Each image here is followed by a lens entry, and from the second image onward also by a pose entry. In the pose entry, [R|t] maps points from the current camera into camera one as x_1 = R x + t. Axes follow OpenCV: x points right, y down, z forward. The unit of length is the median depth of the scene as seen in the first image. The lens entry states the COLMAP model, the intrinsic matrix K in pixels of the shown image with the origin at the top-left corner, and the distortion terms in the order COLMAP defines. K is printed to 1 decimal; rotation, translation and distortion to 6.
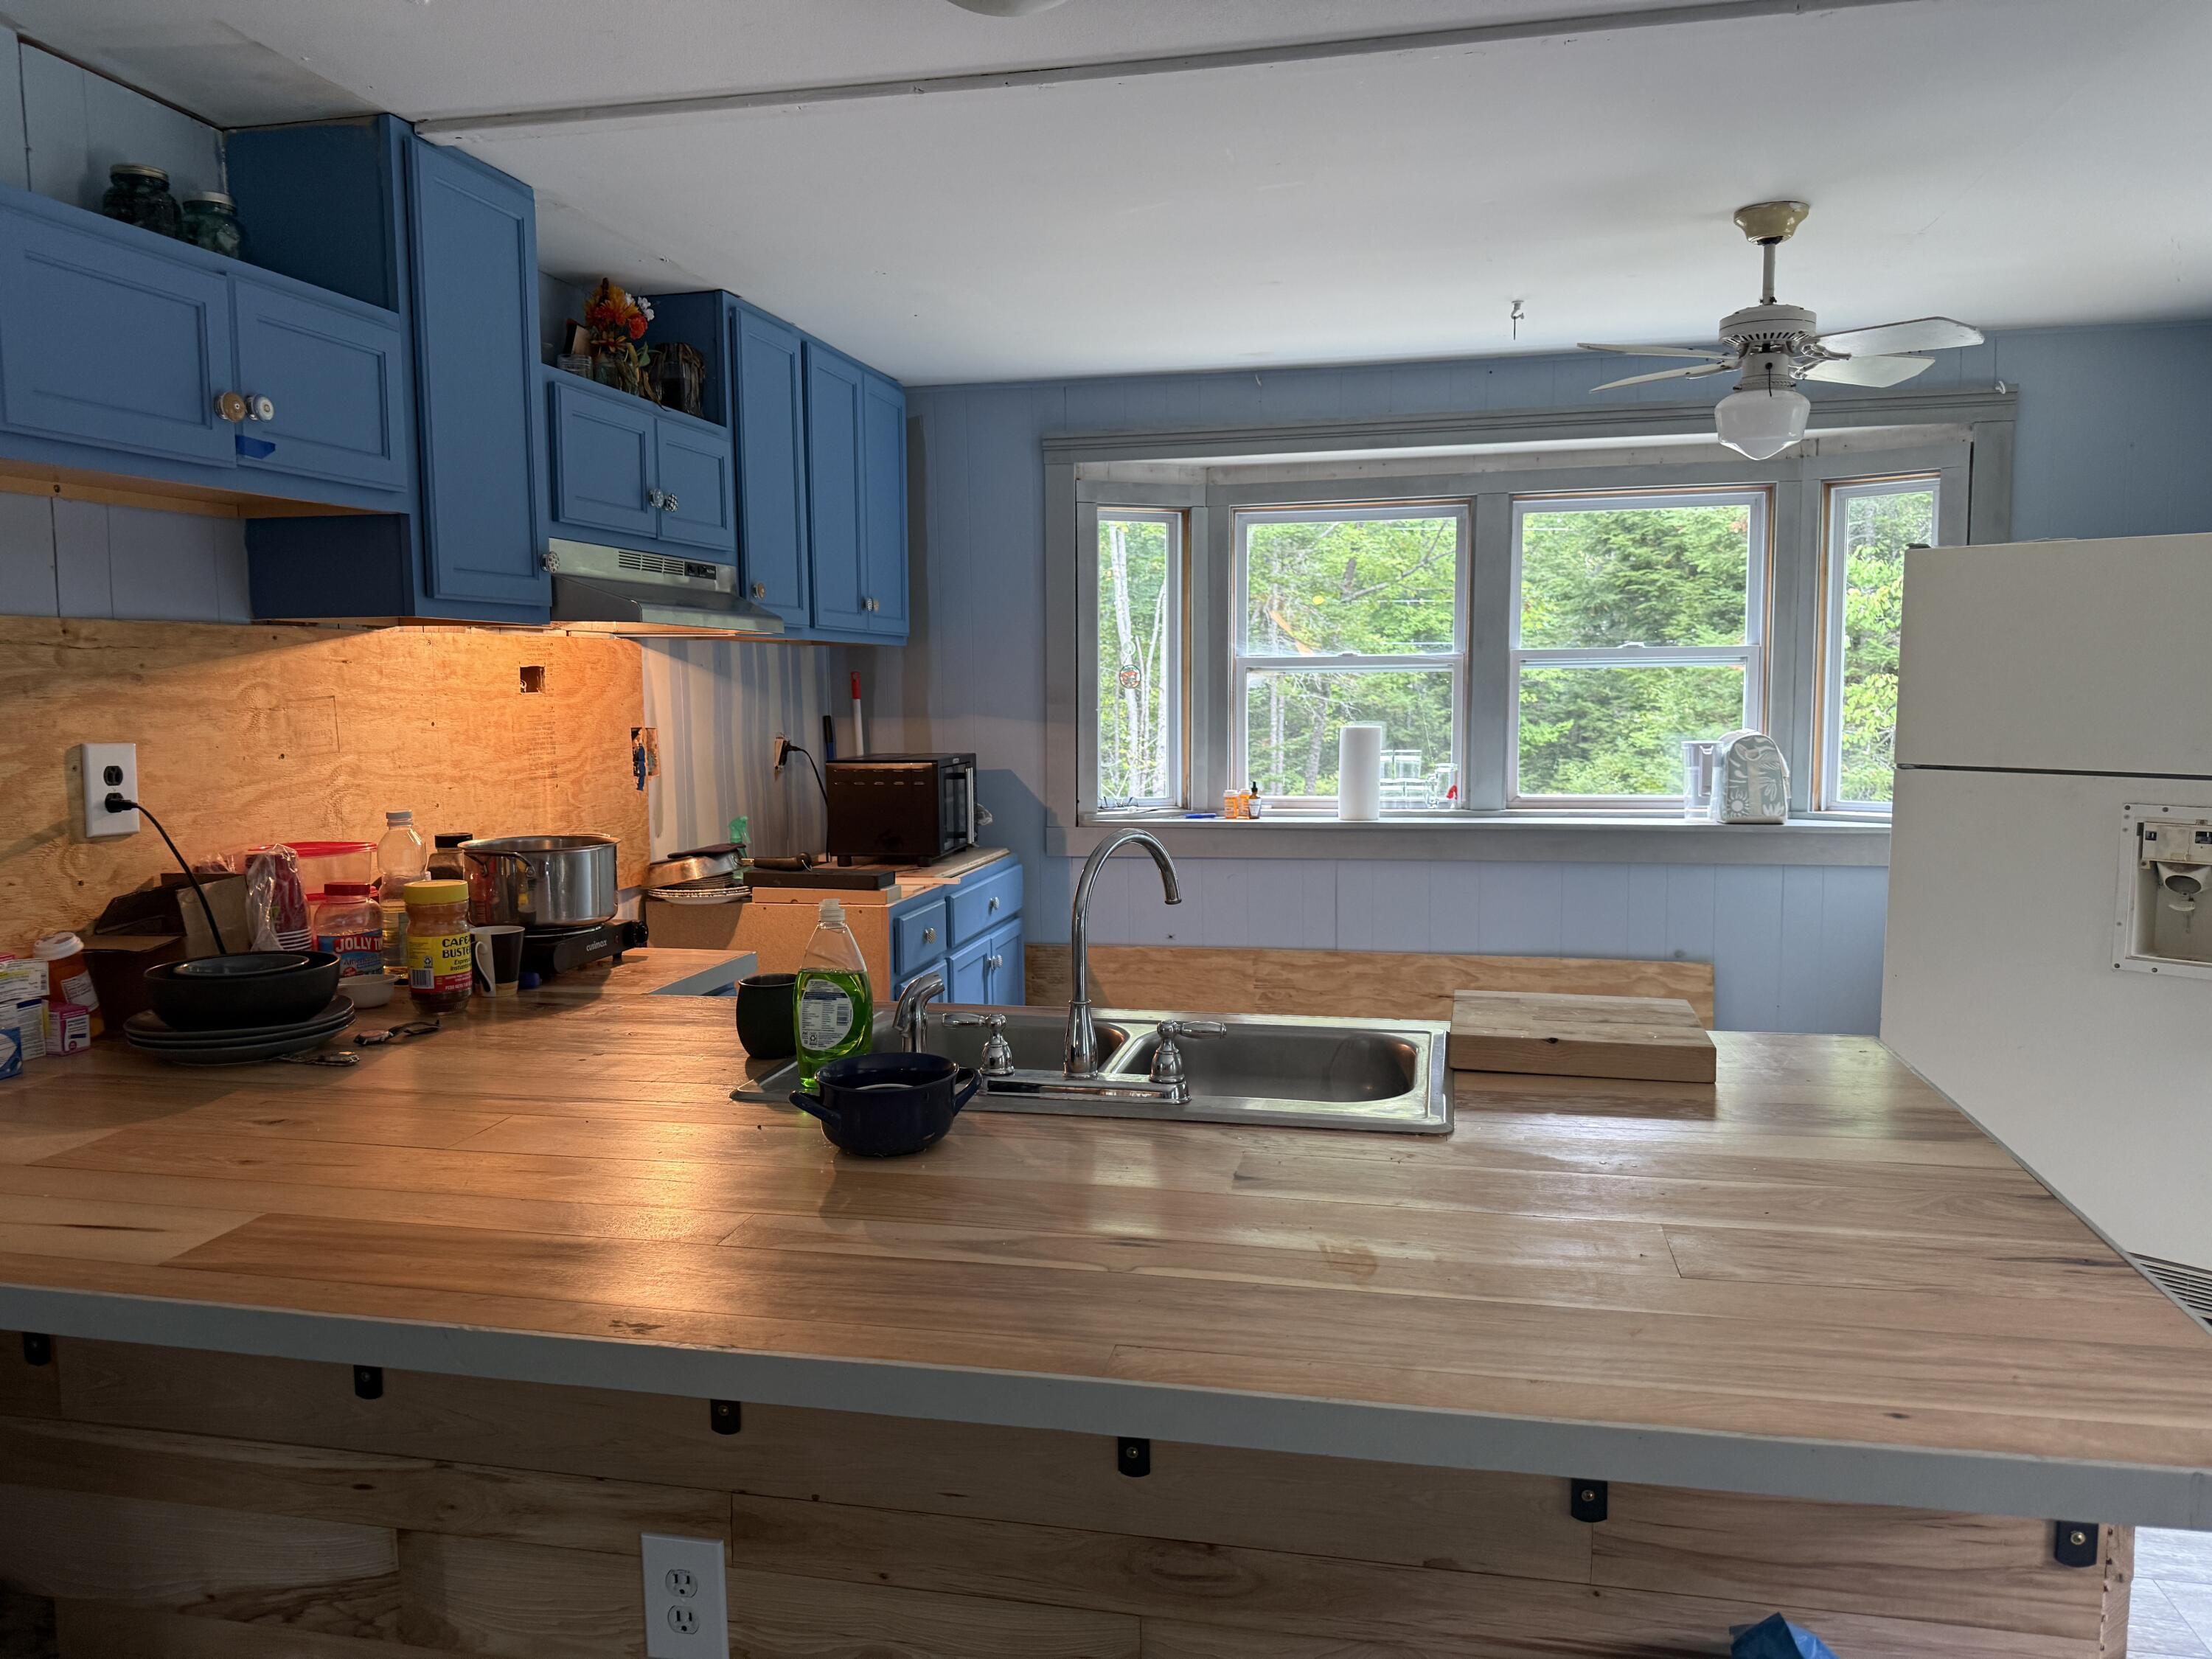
lens RADIAL K [[1532.7, 0, 1106.0], [0, 1532.7, 829.5], [0, 0, 1]] dist [0.001054, -0.004514]
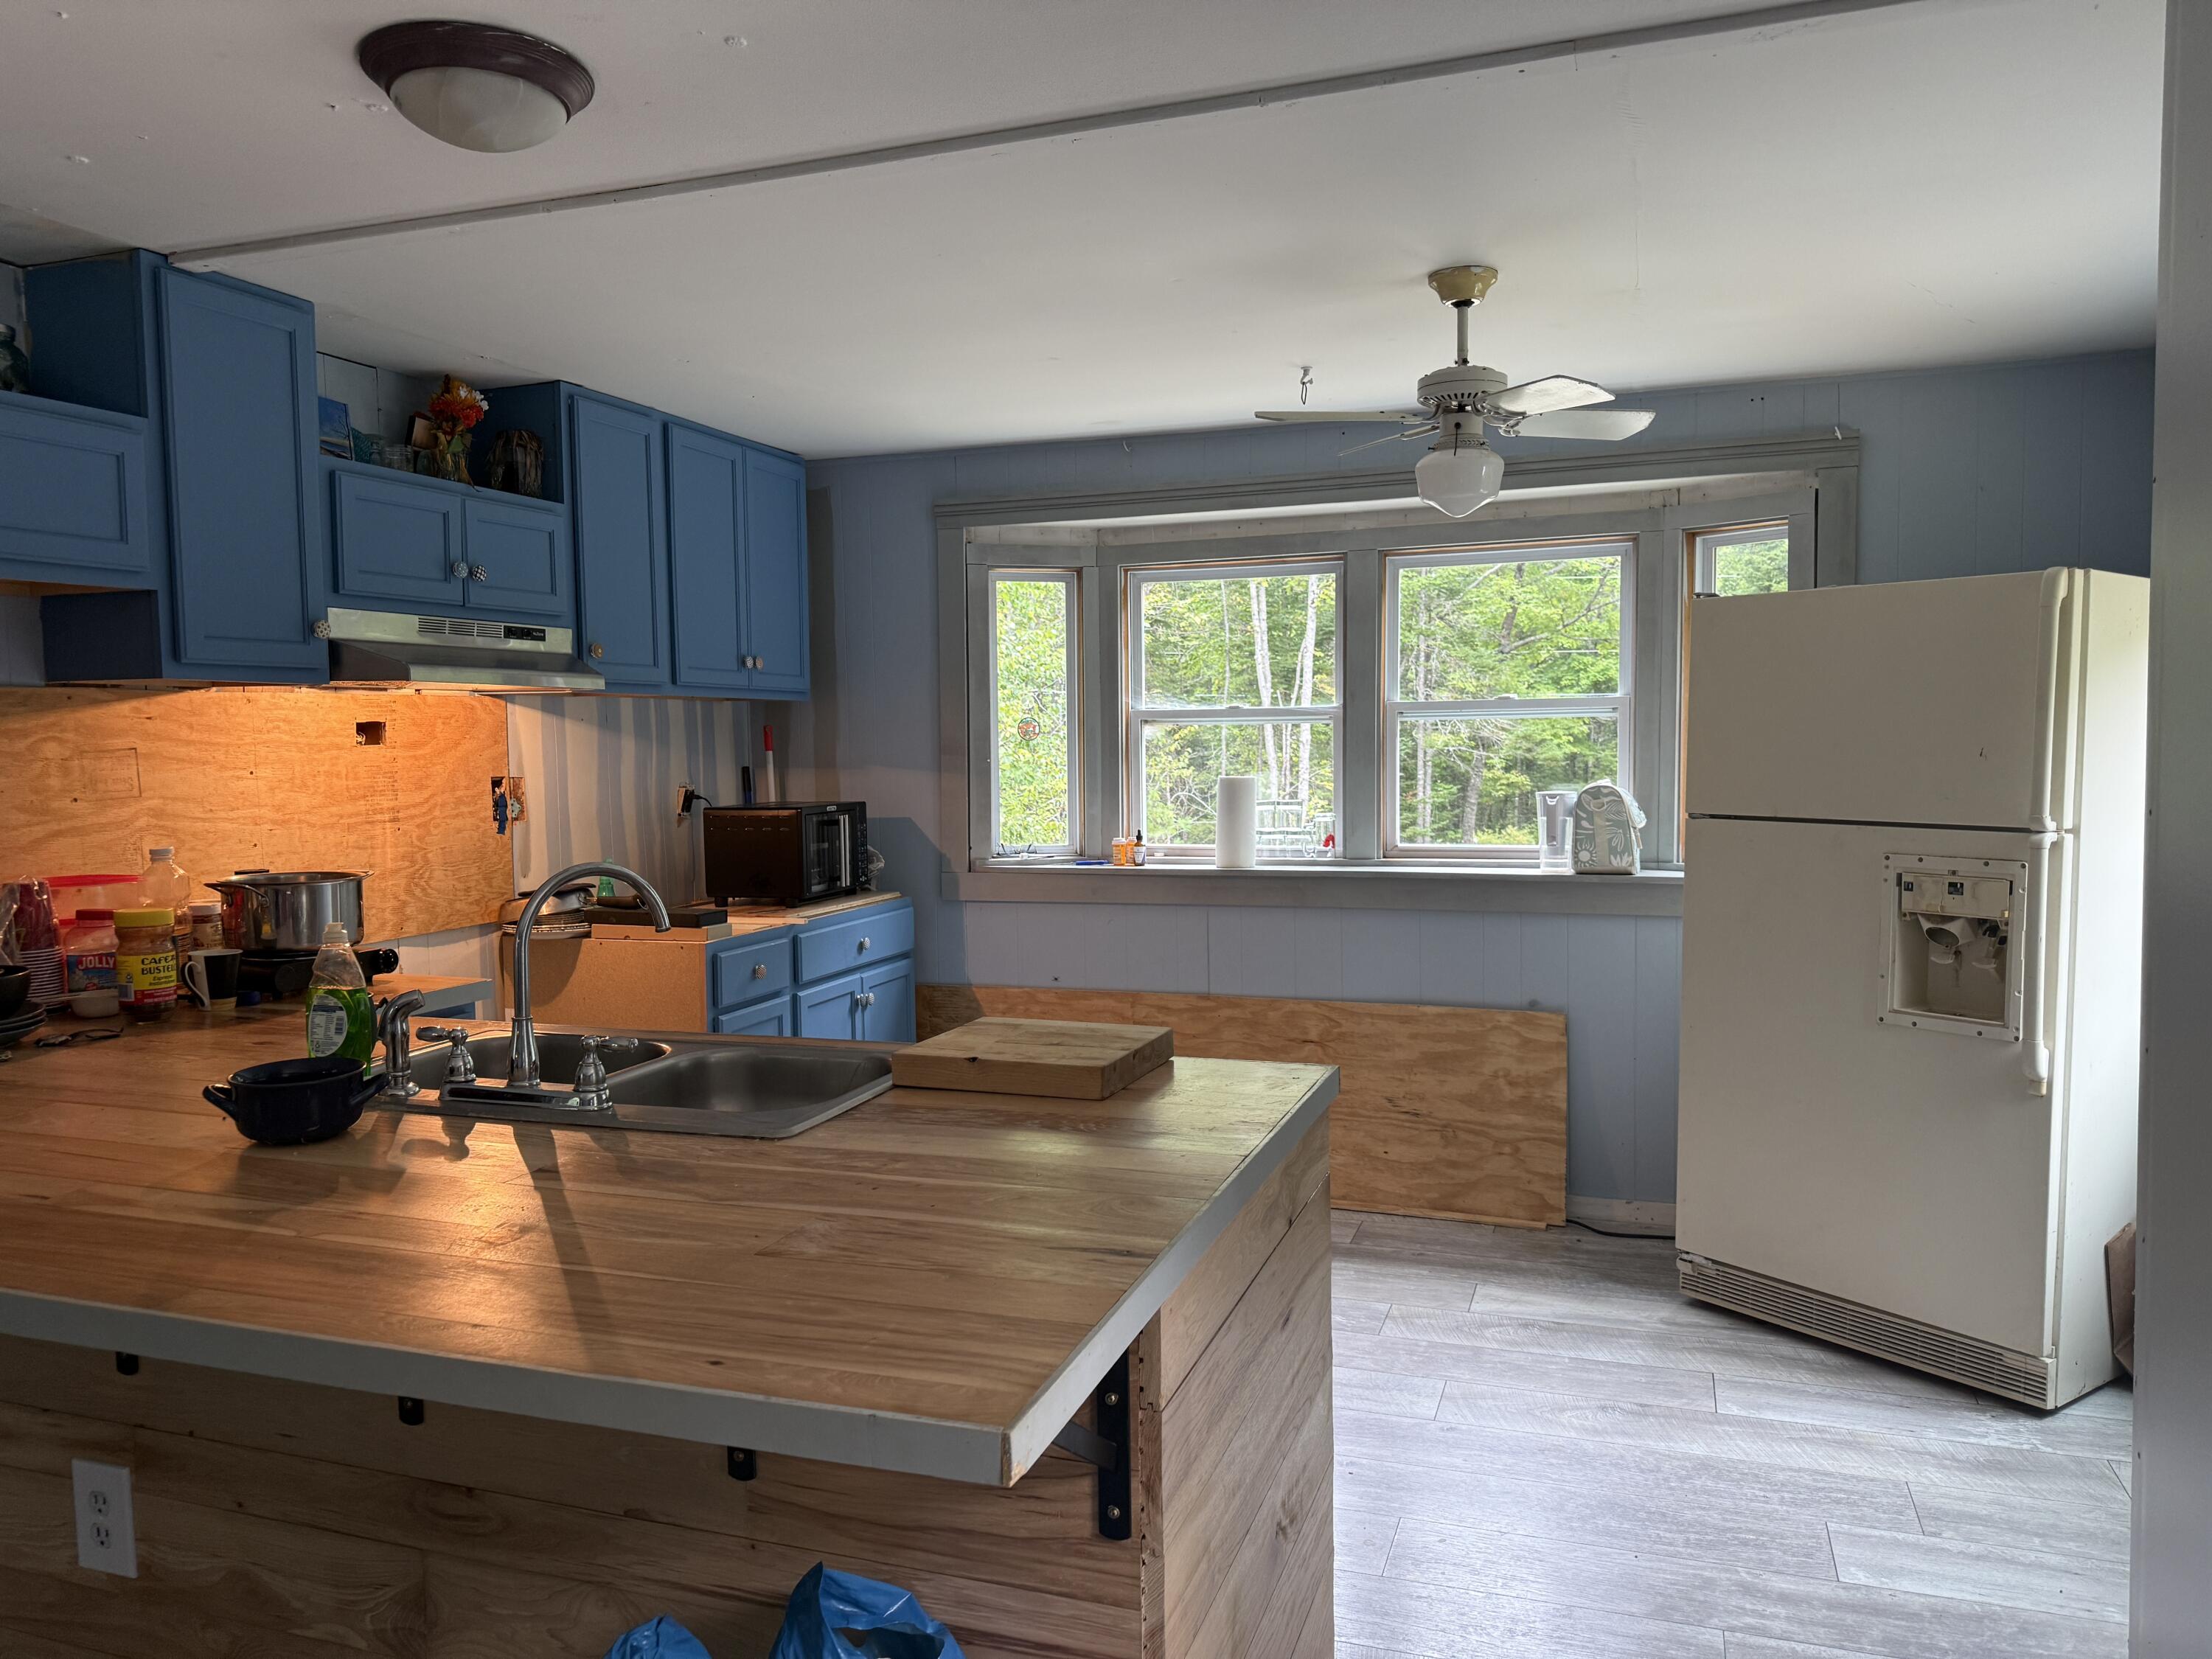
lens RADIAL K [[1525.0, 0, 1102.5], [0, 1525.0, 837.2], [0, 0, 1]] dist [0.023282, -0.028013]
pose [[0.992239, 0.004847, -0.124254, 0.279410], [-0.008517, 0.999542, -0.029028, 0.005218], [0.124056, 0.029861, 0.991826, -0.034935]]
